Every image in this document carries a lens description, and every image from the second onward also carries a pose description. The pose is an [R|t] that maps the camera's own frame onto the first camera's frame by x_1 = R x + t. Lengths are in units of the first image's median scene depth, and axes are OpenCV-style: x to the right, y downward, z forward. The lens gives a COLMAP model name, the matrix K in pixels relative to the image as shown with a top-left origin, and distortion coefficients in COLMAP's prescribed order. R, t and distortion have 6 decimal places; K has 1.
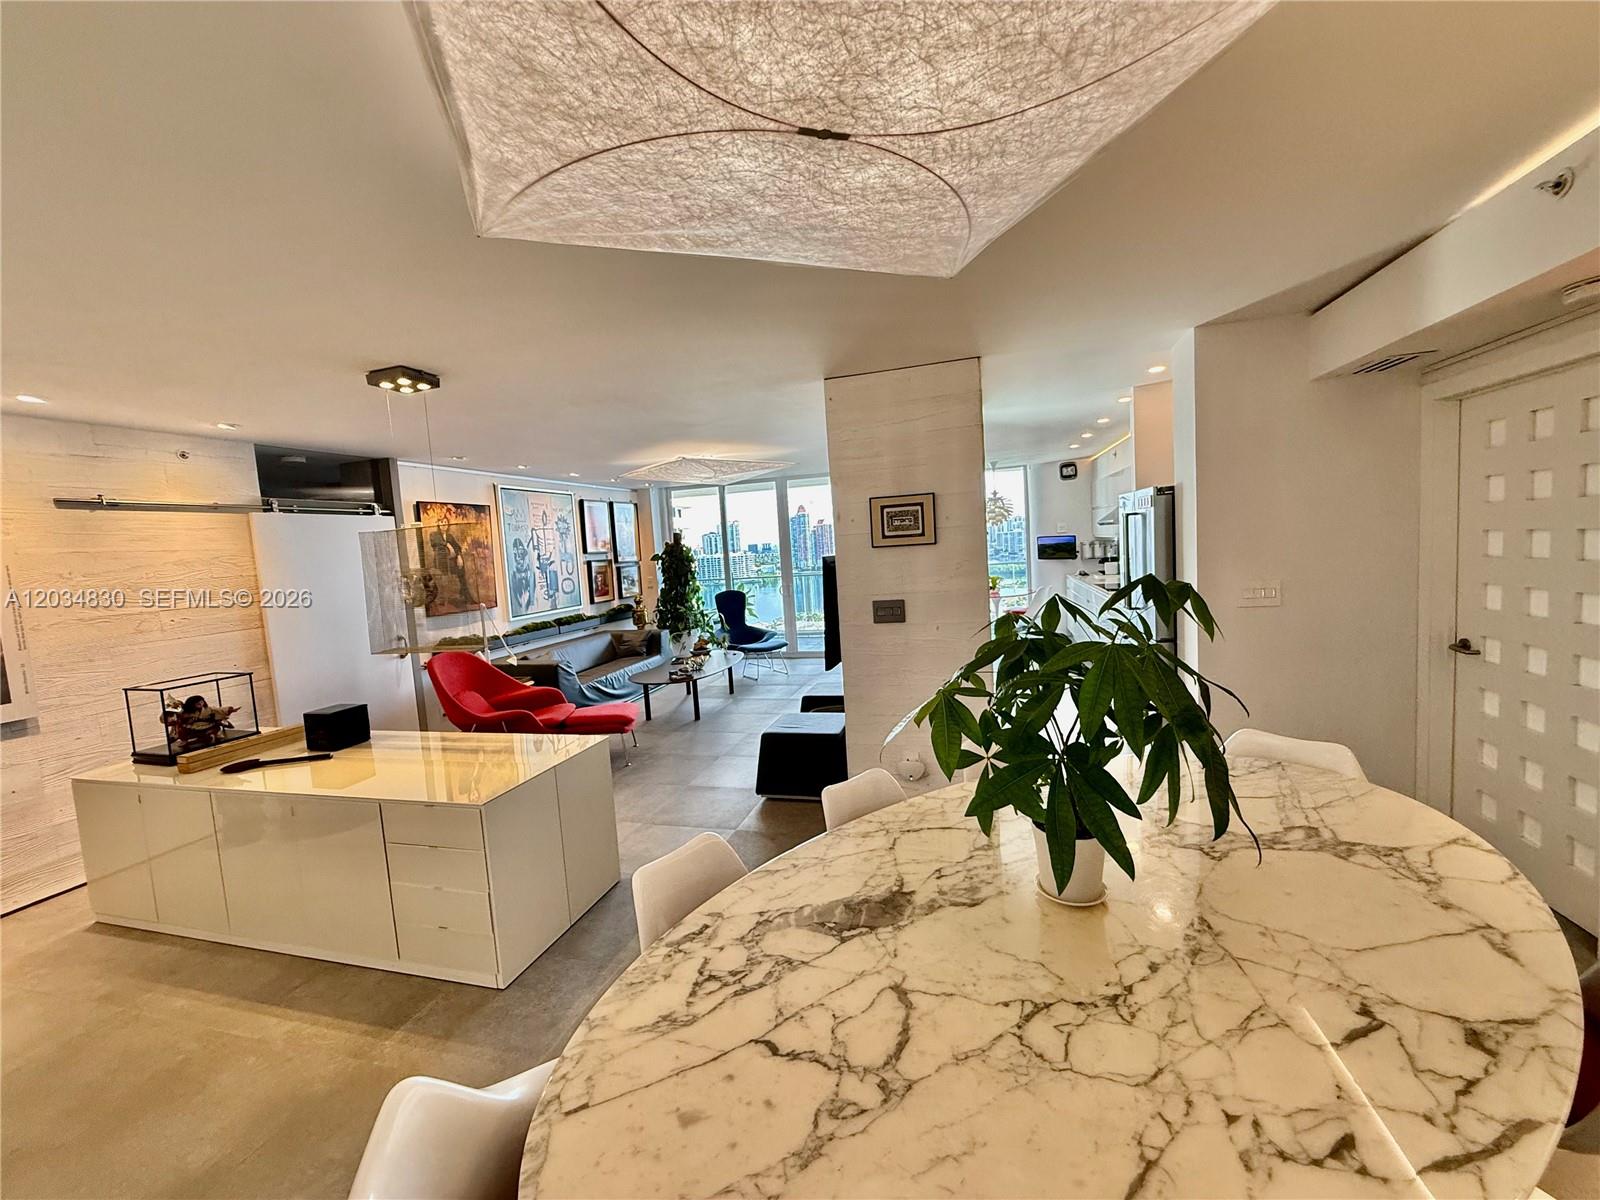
lens RADIAL K [[638.9, 0, 795.6], [0, 638.9, 599.9], [0, 0, 1]] dist [0.000915, -0.000585]
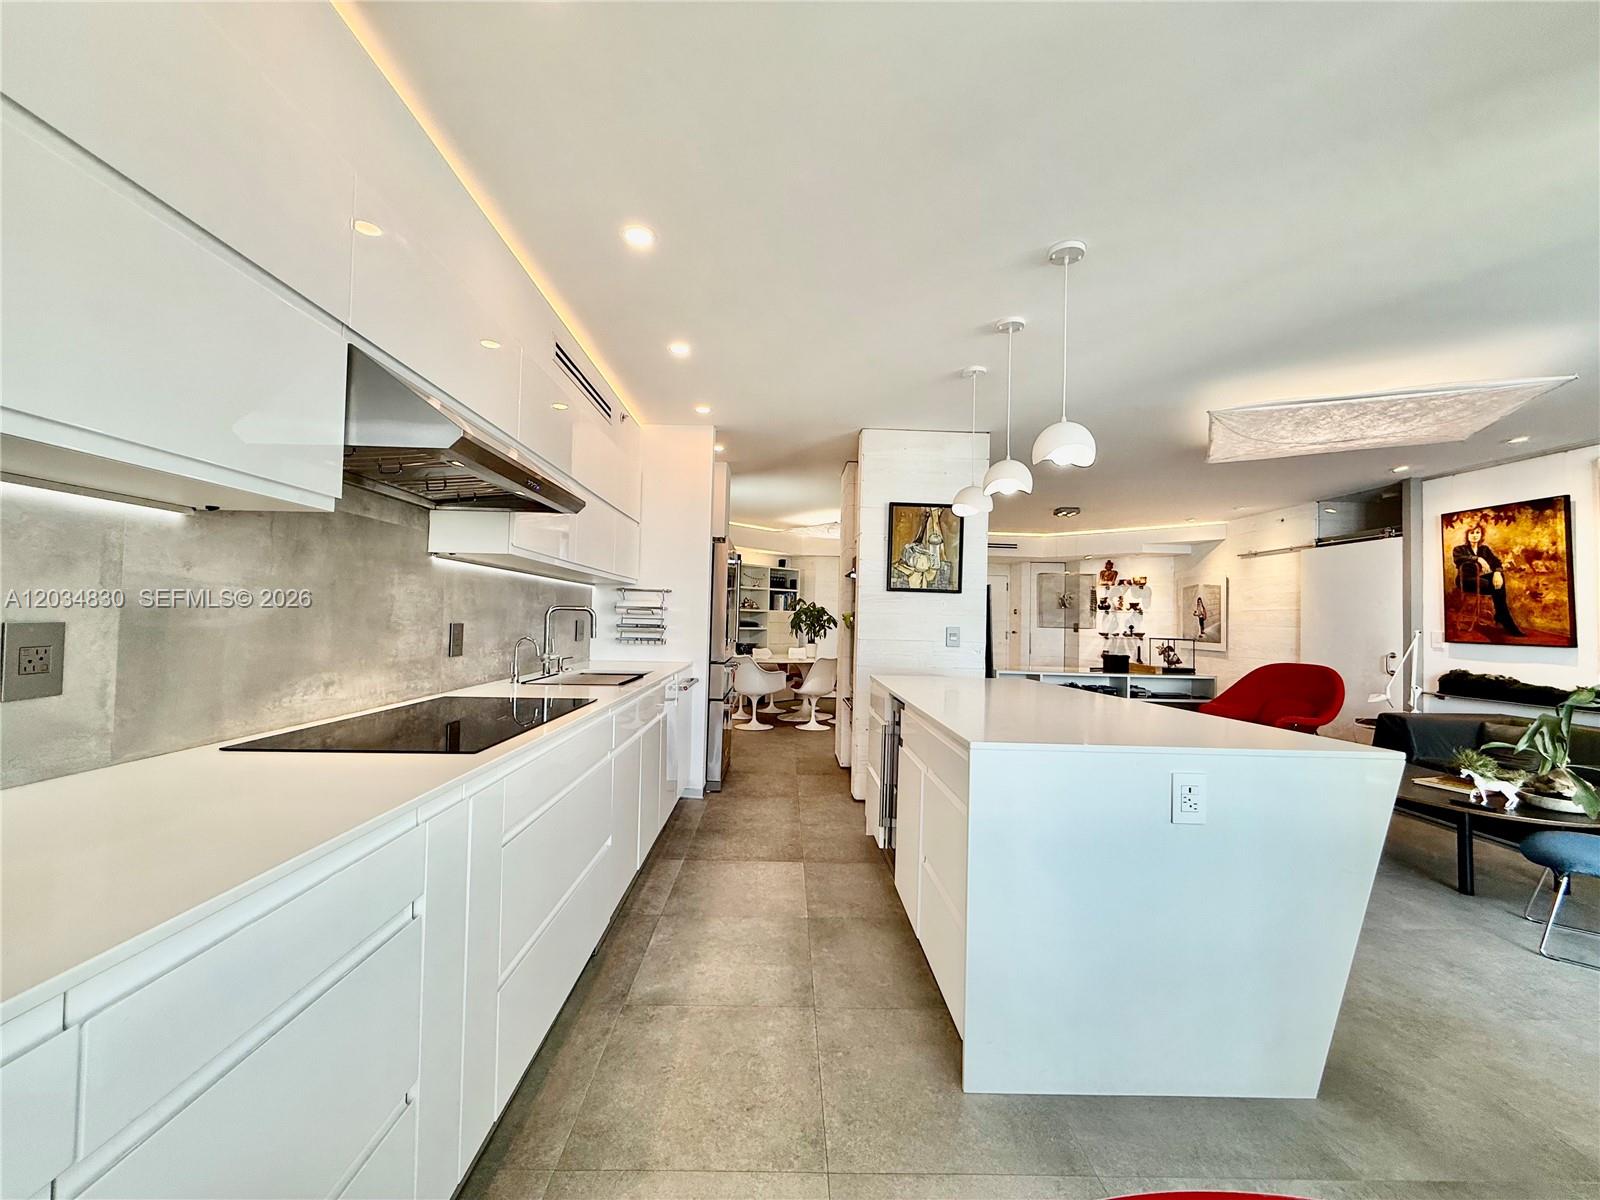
lens RADIAL K [[638.9, 0, 794.7], [0, 638.9, 599.0], [0, 0, 1]] dist [0.000915, -0.000585]
pose [[-0.953793, 0.031833, -0.298772, 0.522009], [0.011124, 0.997431, 0.070759, -0.099427], [0.300257, 0.064166, -0.951697, 1.461237]]
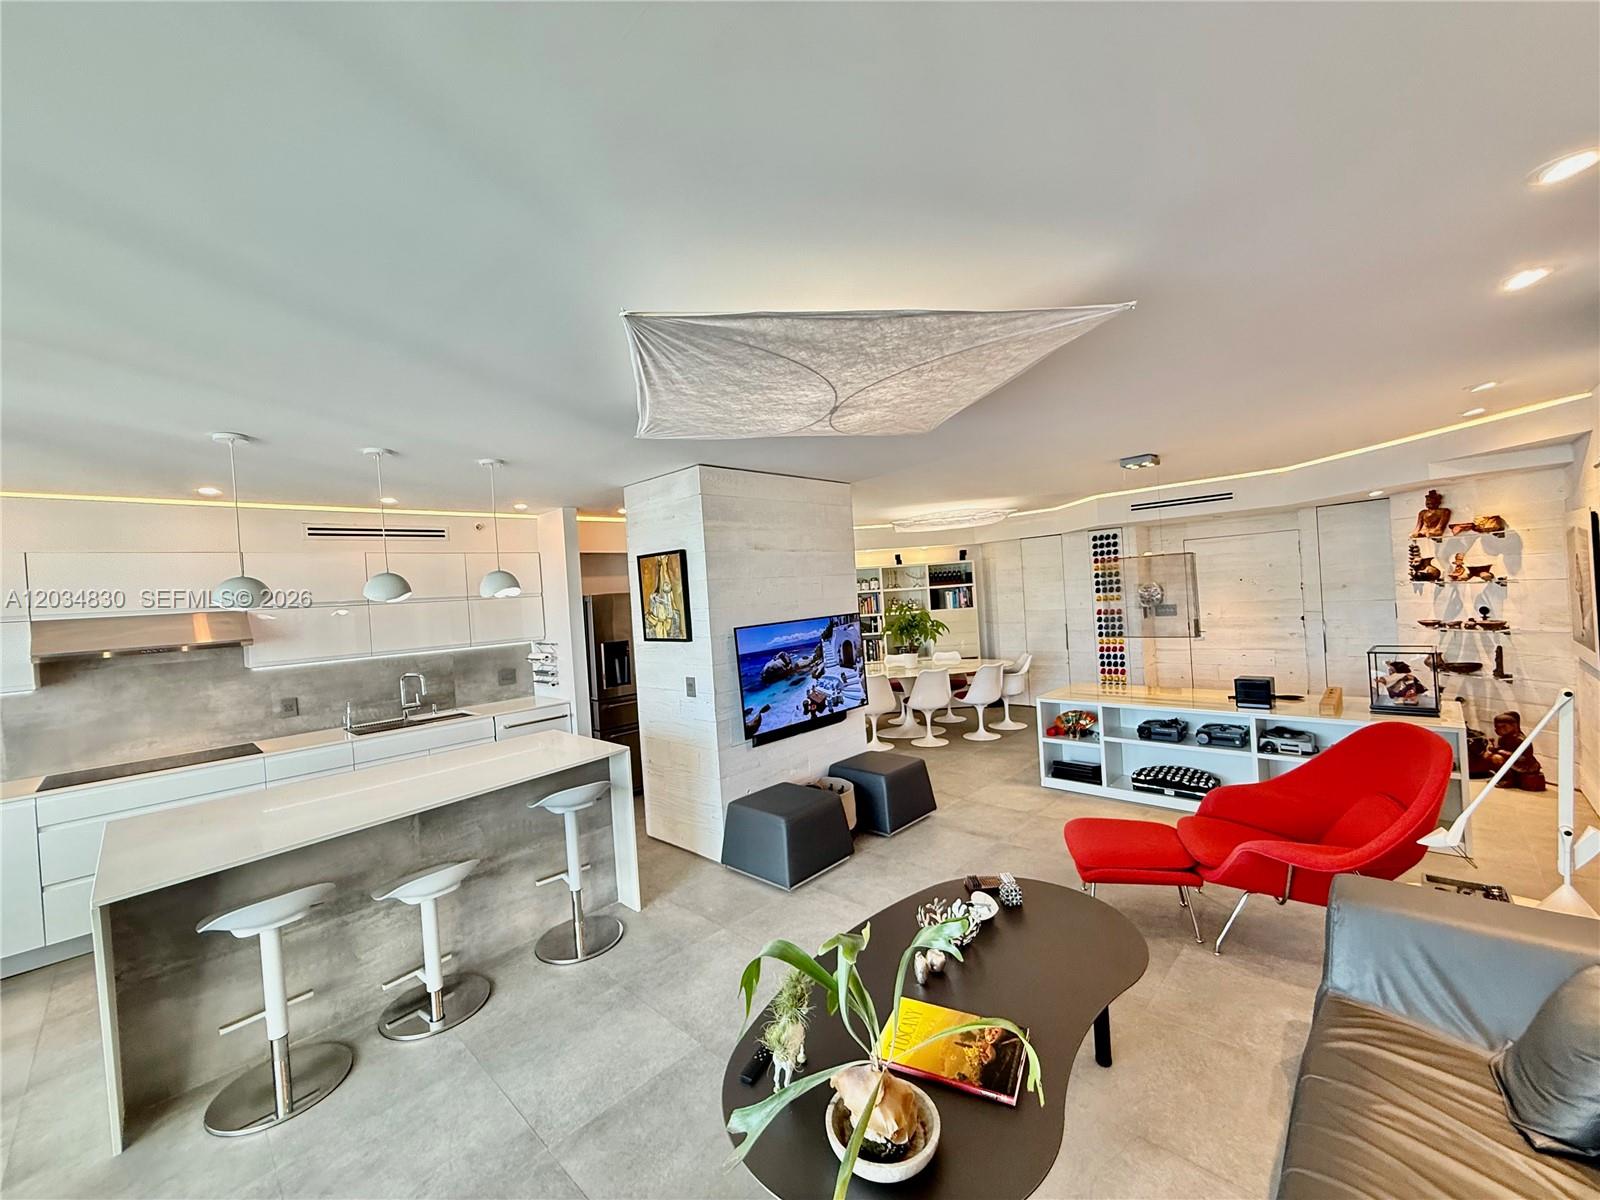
lens RADIAL K [[638.9, 0, 796.1], [0, 638.9, 600.2], [0, 0, 1]] dist [0.000915, -0.000585]
pose [[-0.875465, 0.117220, 0.468850, -0.280948], [0.162214, 0.985131, 0.056599, -0.116847], [-0.455244, 0.125604, -0.881463, 1.378139]]
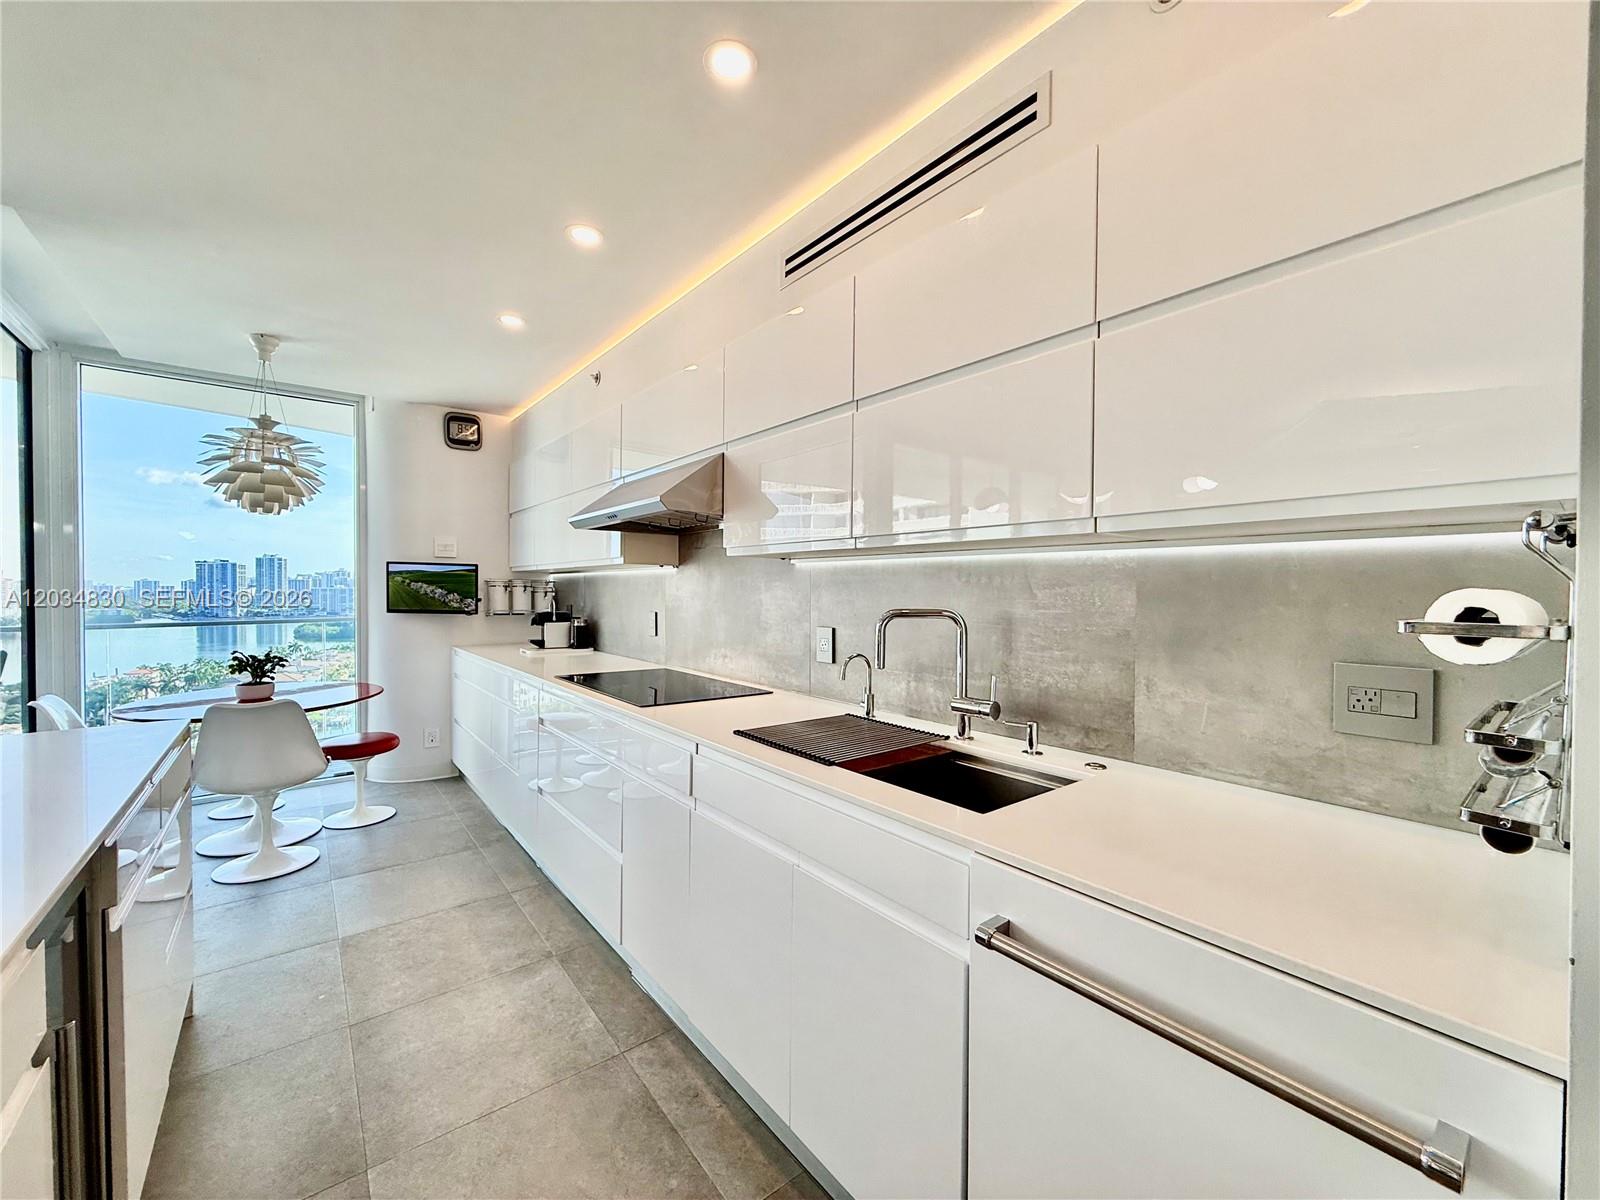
lens RADIAL K [[638.9, 0, 796.4], [0, 638.9, 598.8], [0, 0, 1]] dist [0.000915, -0.000585]
pose [[0.577849, 0.056166, 0.814209, 0.281167], [0.027224, 0.995747, -0.088011, -0.040519], [-0.815690, 0.073023, 0.573862, 0.793099]]
